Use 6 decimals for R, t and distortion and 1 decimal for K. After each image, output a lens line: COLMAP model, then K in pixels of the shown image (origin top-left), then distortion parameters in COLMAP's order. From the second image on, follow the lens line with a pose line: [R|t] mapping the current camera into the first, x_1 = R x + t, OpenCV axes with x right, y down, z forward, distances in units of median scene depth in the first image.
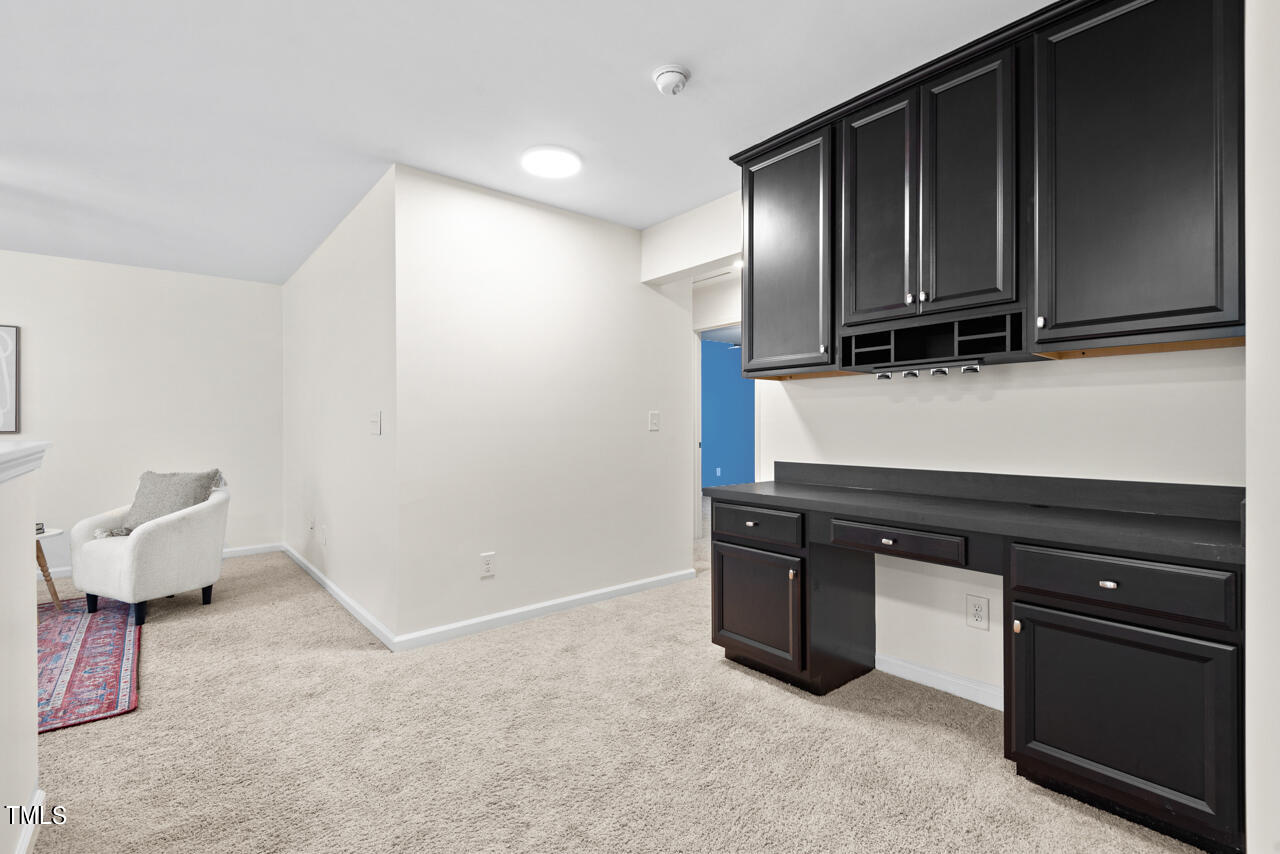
lens RADIAL K [[578.5, 0, 640.4], [0, 578.5, 425.6], [0, 0, 1]] dist [0.023593, -0.012001]
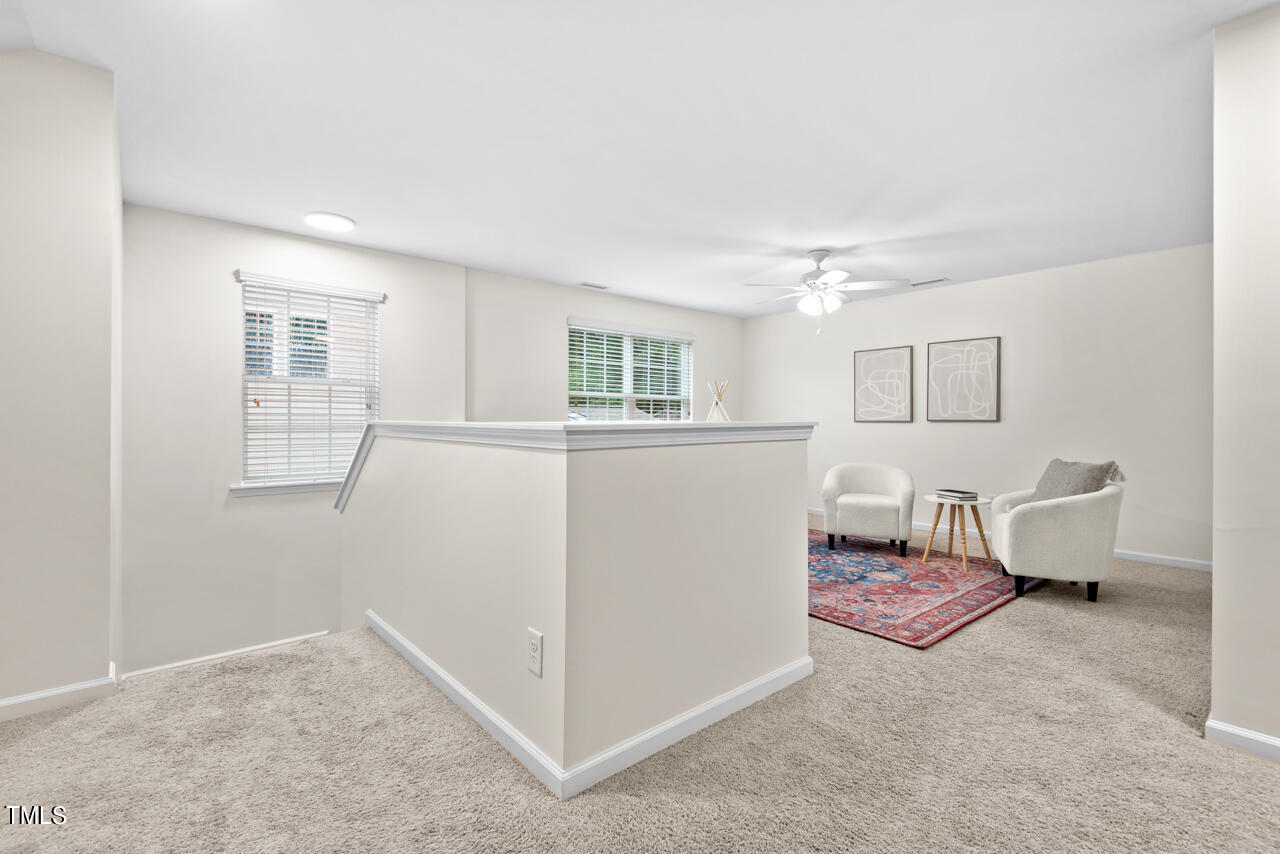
lens RADIAL K [[578.5, 0, 641.0], [0, 578.5, 423.0], [0, 0, 1]] dist [0.023593, -0.012001]
pose [[0.020308, 0.008347, -0.999759, 0.252272], [-0.003928, 0.999958, 0.008269, 0.012747], [0.999786, 0.003759, 0.020340, 0.319154]]
